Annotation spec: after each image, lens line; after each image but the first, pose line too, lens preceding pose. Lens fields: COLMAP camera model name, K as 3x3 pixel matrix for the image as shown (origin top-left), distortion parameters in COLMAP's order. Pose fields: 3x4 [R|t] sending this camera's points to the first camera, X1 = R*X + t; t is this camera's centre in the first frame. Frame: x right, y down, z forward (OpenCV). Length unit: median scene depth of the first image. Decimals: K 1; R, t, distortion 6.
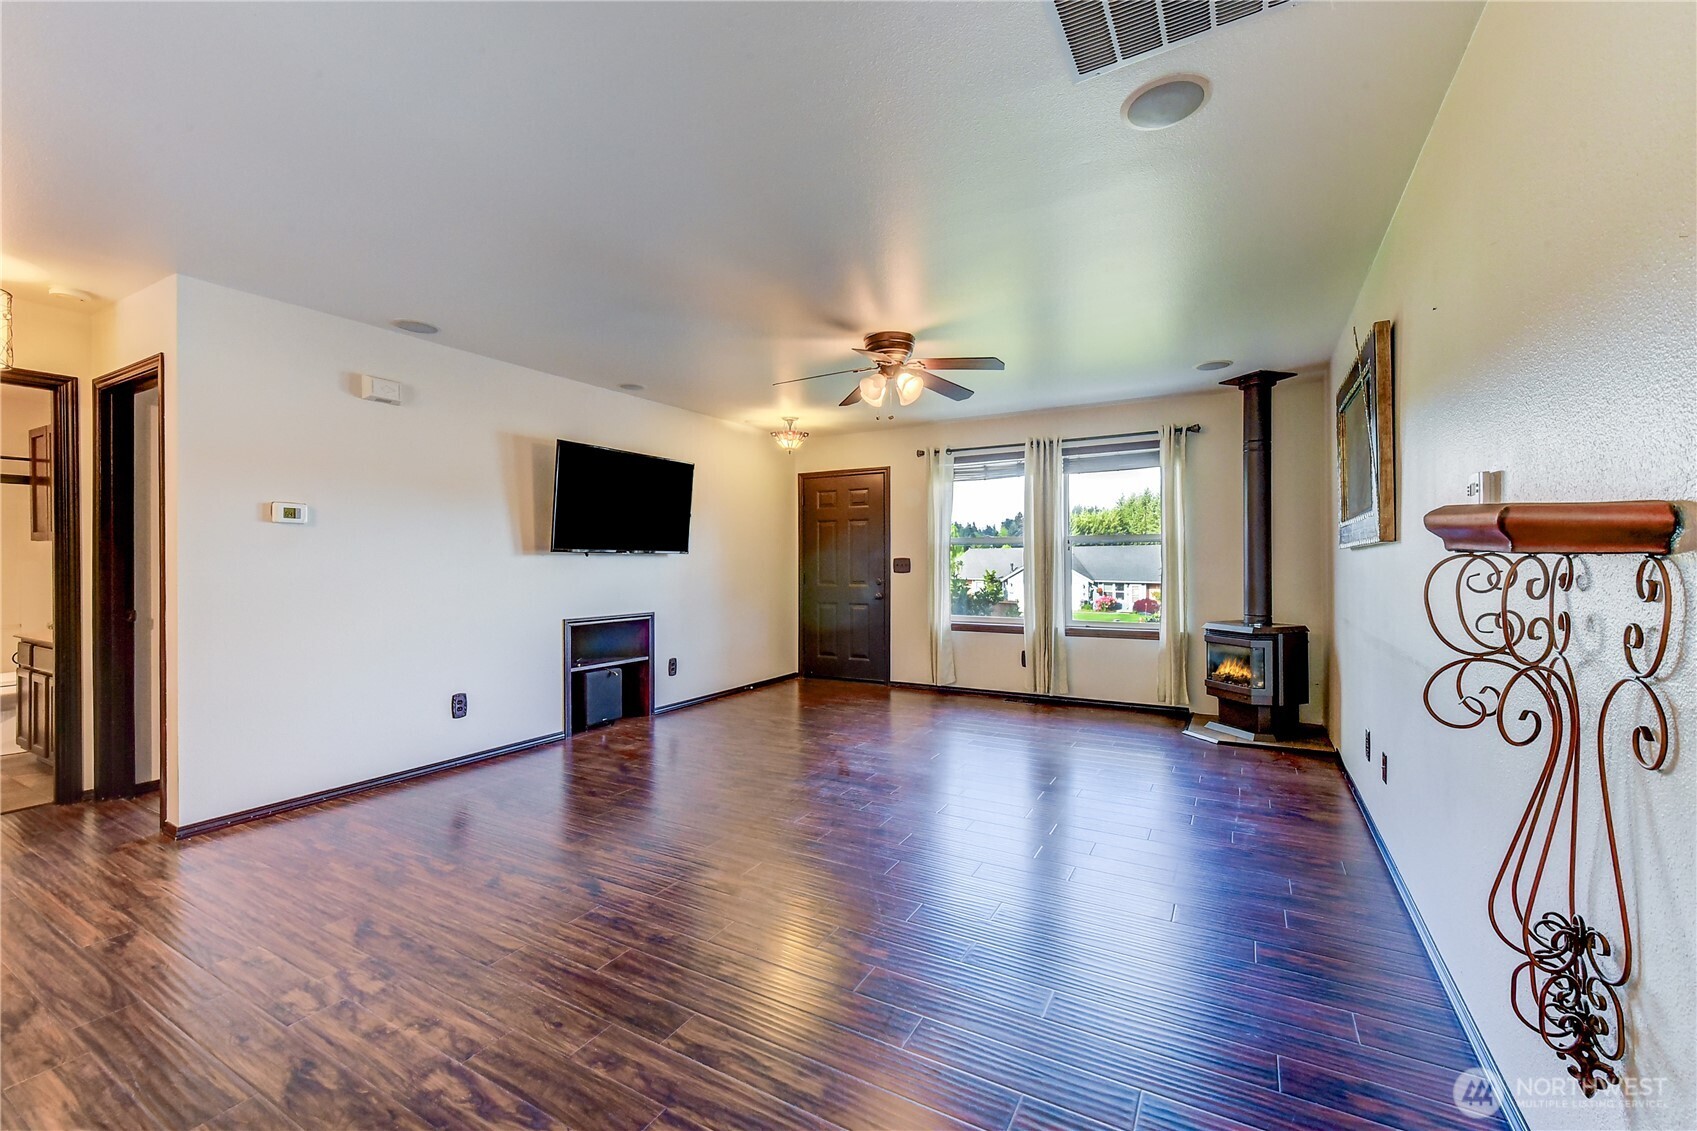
lens RADIAL K [[687.6, 0, 856.2], [0, 687.6, 568.1], [0, 0, 1]] dist [0.001226, -0.000203]
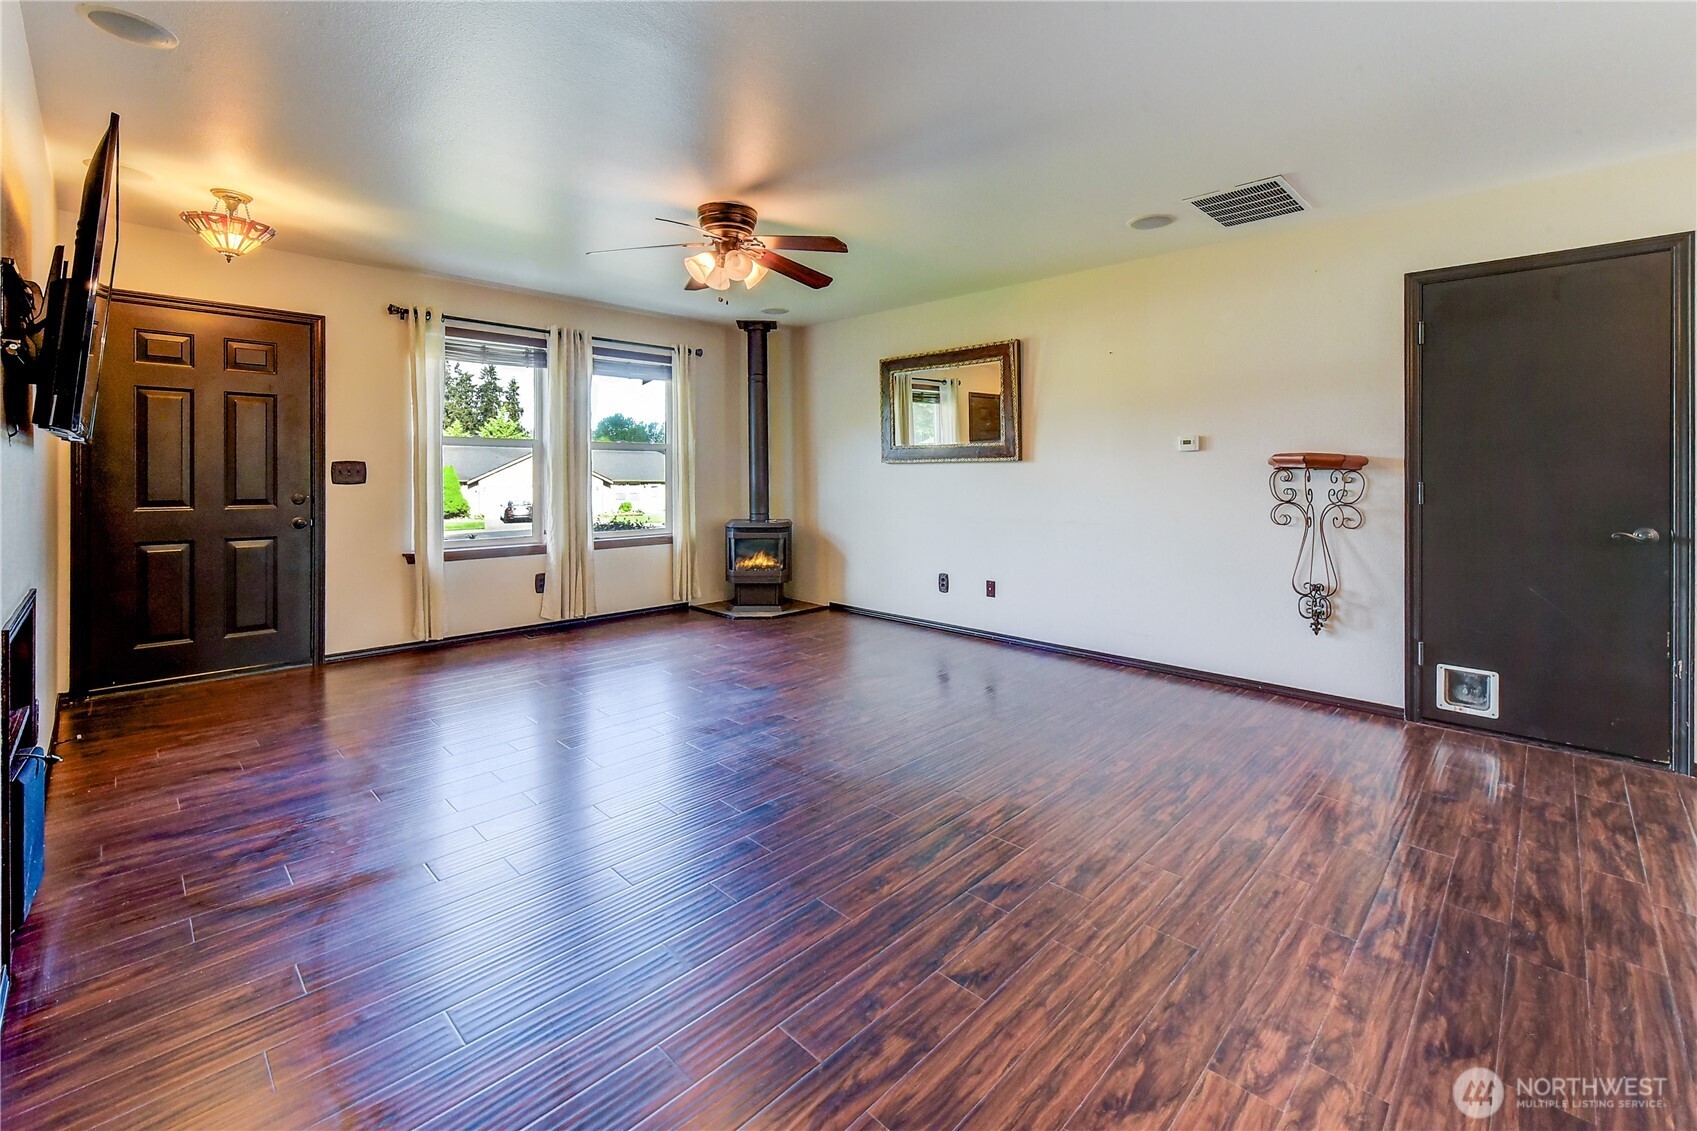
lens RADIAL K [[732.5, 0, 826.4], [0, 732.5, 470.1], [0, 0, 1]] dist [-0.001521, -0.000436]
pose [[0.271428, 0.009083, 0.962416, -0.628446], [0.001883, 0.999949, -0.009969, 0.002304], [-0.962457, 0.004518, 0.271397, 0.492821]]
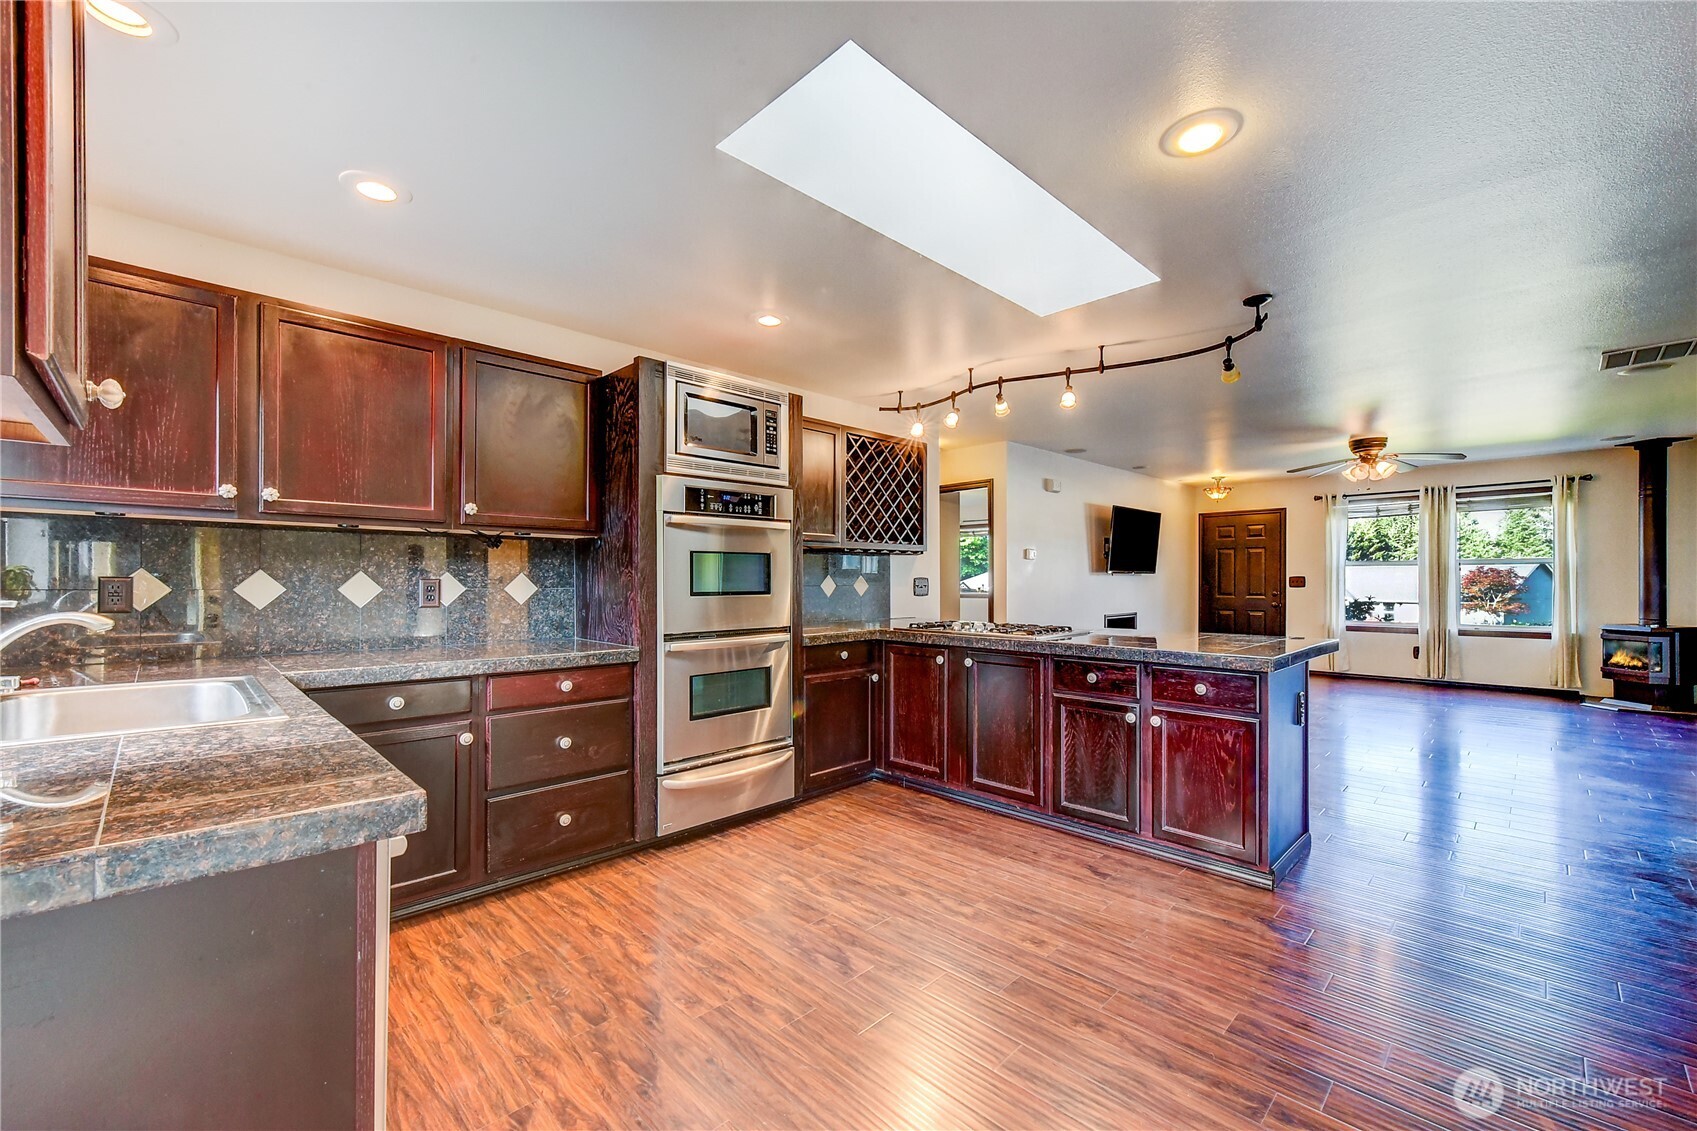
lens RADIAL K [[687.6, 0, 853.6], [0, 687.6, 582.3], [0, 0, 1]] dist [0.001226, -0.000203]
pose [[0.960864, 0.000009, -0.277020, -0.512190], [-0.001575, 0.999984, -0.005431, 0.007491], [0.277016, 0.005655, 0.960849, -0.681061]]
